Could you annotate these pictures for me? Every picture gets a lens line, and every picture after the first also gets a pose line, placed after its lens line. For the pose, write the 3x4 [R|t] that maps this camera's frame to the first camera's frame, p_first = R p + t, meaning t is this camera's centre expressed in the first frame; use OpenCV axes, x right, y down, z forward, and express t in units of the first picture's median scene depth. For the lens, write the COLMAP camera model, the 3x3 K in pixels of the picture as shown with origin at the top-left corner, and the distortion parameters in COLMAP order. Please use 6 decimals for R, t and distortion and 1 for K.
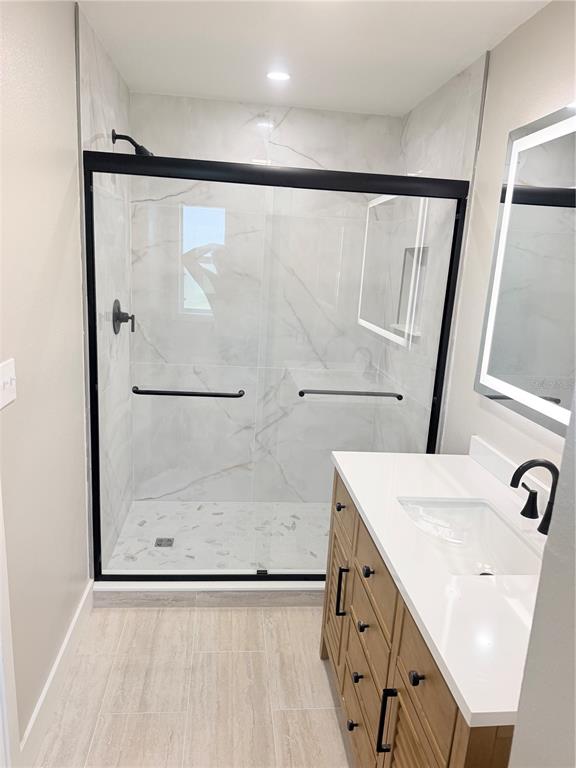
lens RADIAL K [[546.4, 0, 288.0], [0, 546.4, 384.0], [0, 0, 1]] dist [0.055288, -0.083084]
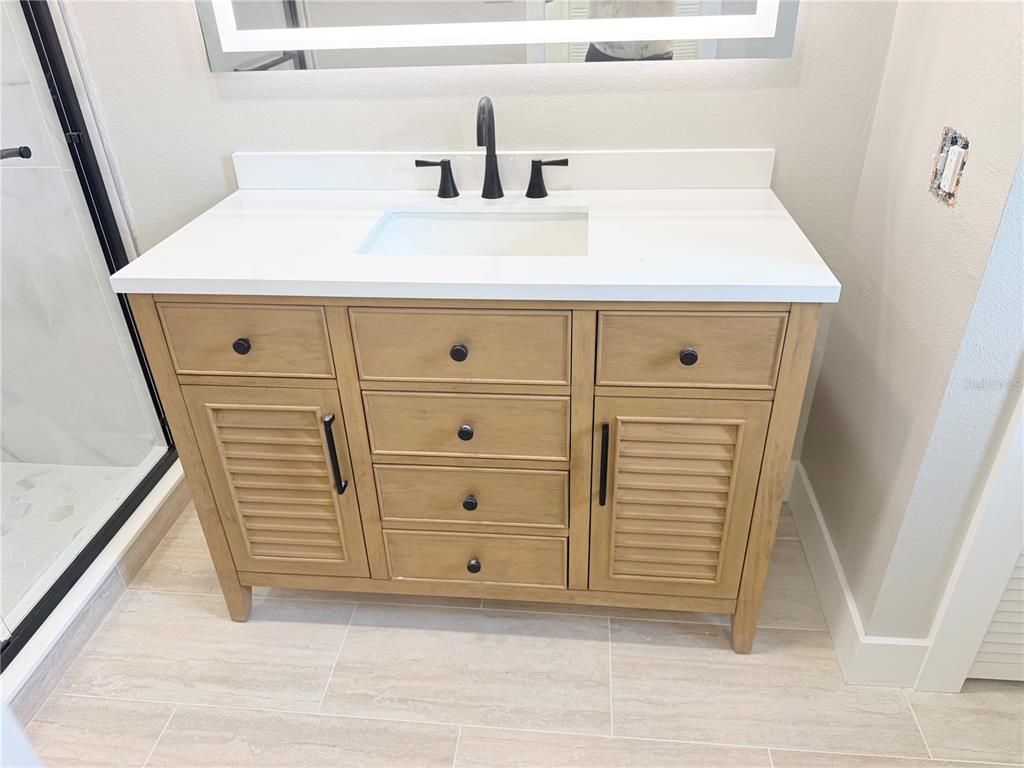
lens RADIAL K [[728.5, 0, 497.9], [0, 728.5, 383.8], [0, 0, 1]] dist [0.055288, -0.083084]
pose [[0.209059, -0.554587, 0.805436, -0.385908], [0.262573, 0.825225, 0.500059, -0.023838], [-0.941992, 0.106944, 0.318140, 0.503194]]
